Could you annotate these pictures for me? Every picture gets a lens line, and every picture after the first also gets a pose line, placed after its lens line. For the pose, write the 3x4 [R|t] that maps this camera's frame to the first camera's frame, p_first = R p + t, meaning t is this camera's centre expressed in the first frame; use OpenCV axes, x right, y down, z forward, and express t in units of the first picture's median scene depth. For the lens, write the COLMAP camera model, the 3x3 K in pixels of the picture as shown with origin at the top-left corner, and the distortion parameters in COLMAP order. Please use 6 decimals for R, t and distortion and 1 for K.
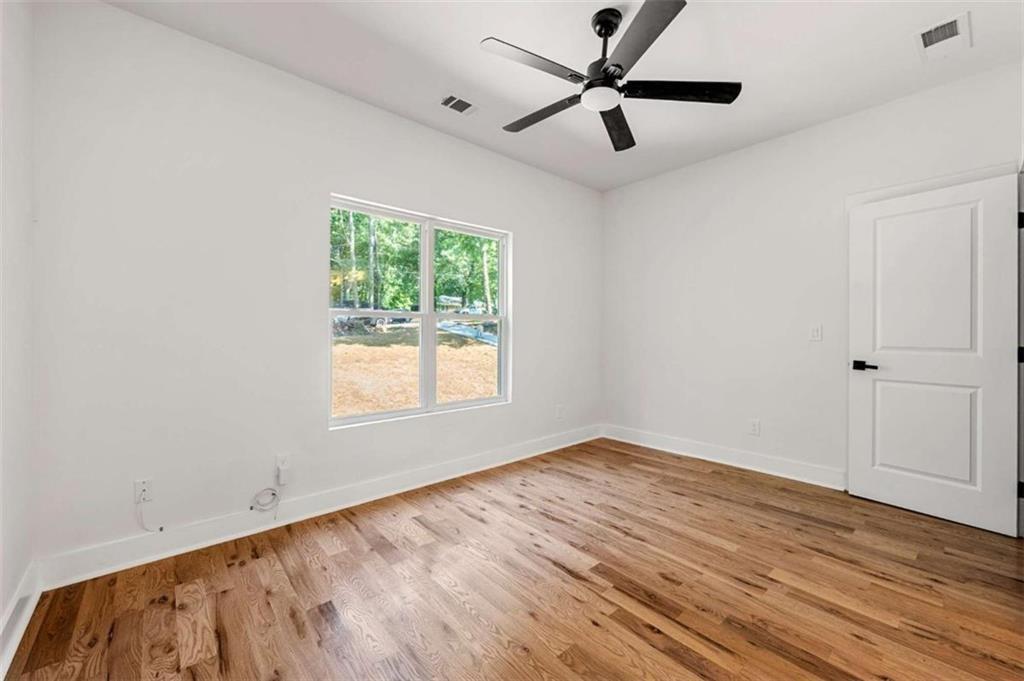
lens RADIAL K [[413.0, 0, 513.5], [0, 413.0, 336.3], [0, 0, 1]] dist [0.000325, -0.000127]
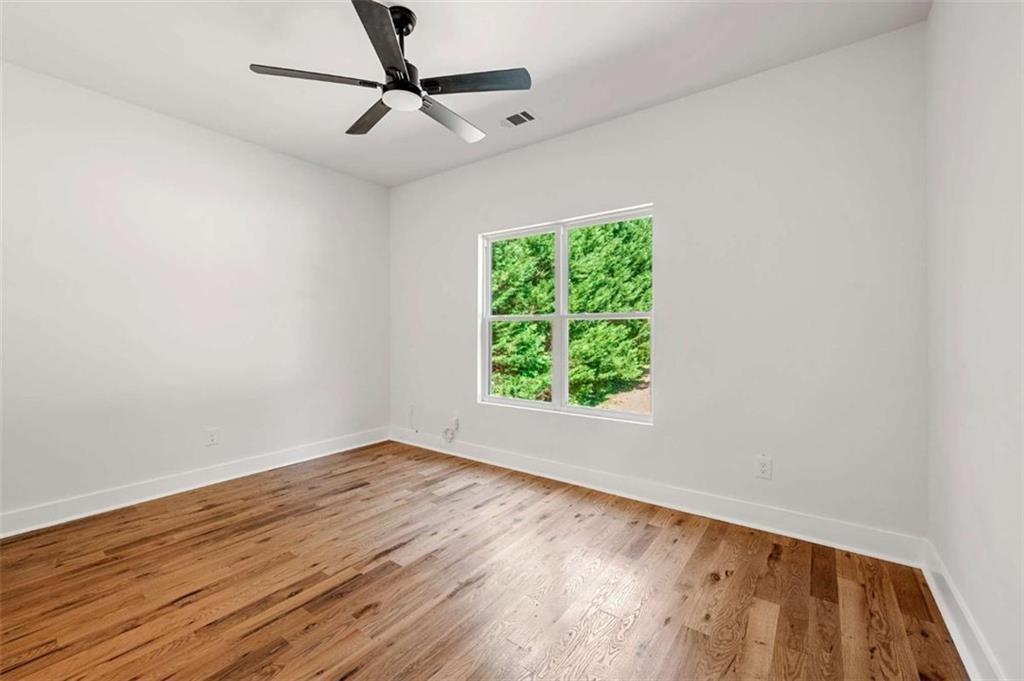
lens RADIAL K [[413.0, 0, 512.7], [0, 413.0, 336.4], [0, 0, 1]] dist [0.000325, -0.000127]
pose [[0.209971, 0.007716, -0.977677, 1.053868], [-0.008312, 0.999947, 0.006107, -0.012738], [0.977672, 0.006844, 0.210024, 0.893347]]
